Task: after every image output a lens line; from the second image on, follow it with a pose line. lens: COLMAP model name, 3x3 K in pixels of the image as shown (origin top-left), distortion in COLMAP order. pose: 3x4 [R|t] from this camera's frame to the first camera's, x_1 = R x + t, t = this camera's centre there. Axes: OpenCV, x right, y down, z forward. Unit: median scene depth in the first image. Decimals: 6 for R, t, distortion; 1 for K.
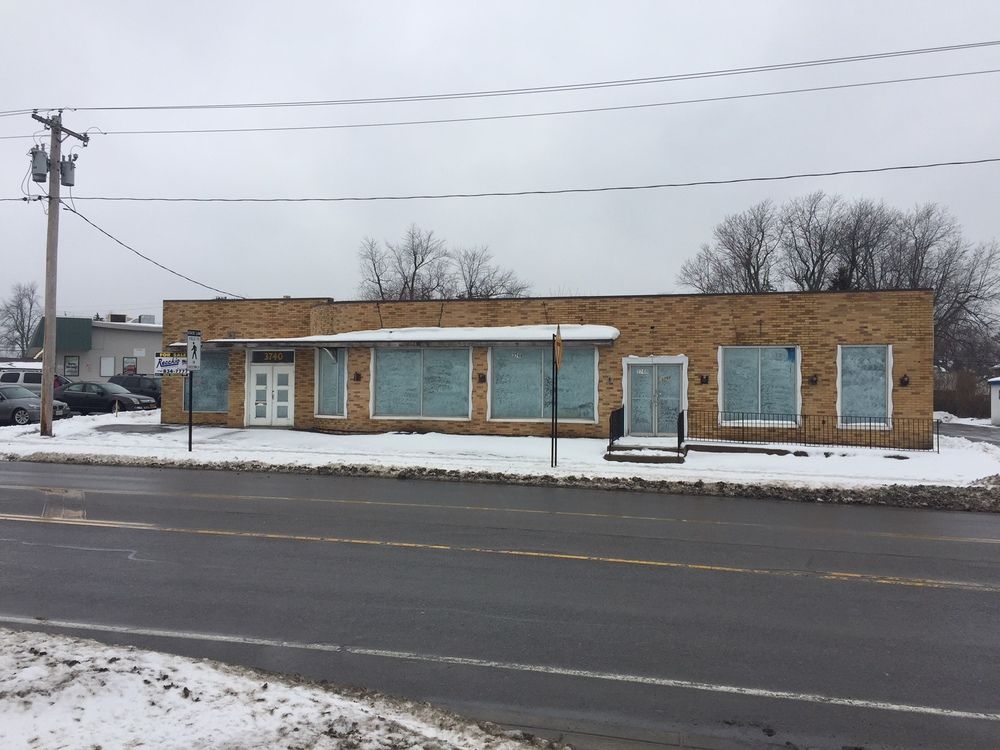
lens RADIAL K [[832.7, 0, 499.6], [0, 832.7, 379.0], [0, 0, 1]] dist [0.036368, -0.006957]
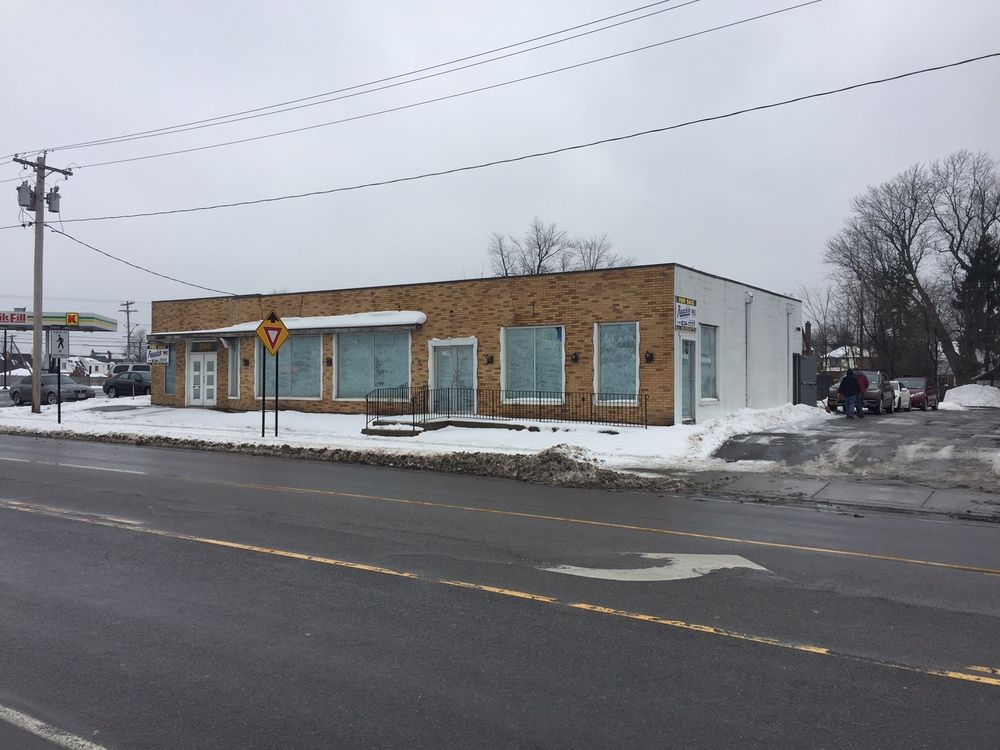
lens RADIAL K [[832.7, 0, 496.2], [0, 832.7, 369.6], [0, 0, 1]] dist [0.036368, -0.006957]
pose [[0.957291, -0.011785, -0.288887, 0.519232], [0.011282, 0.999931, -0.003406, 0.015892], [0.288907, 0.000001, 0.957357, -0.000699]]
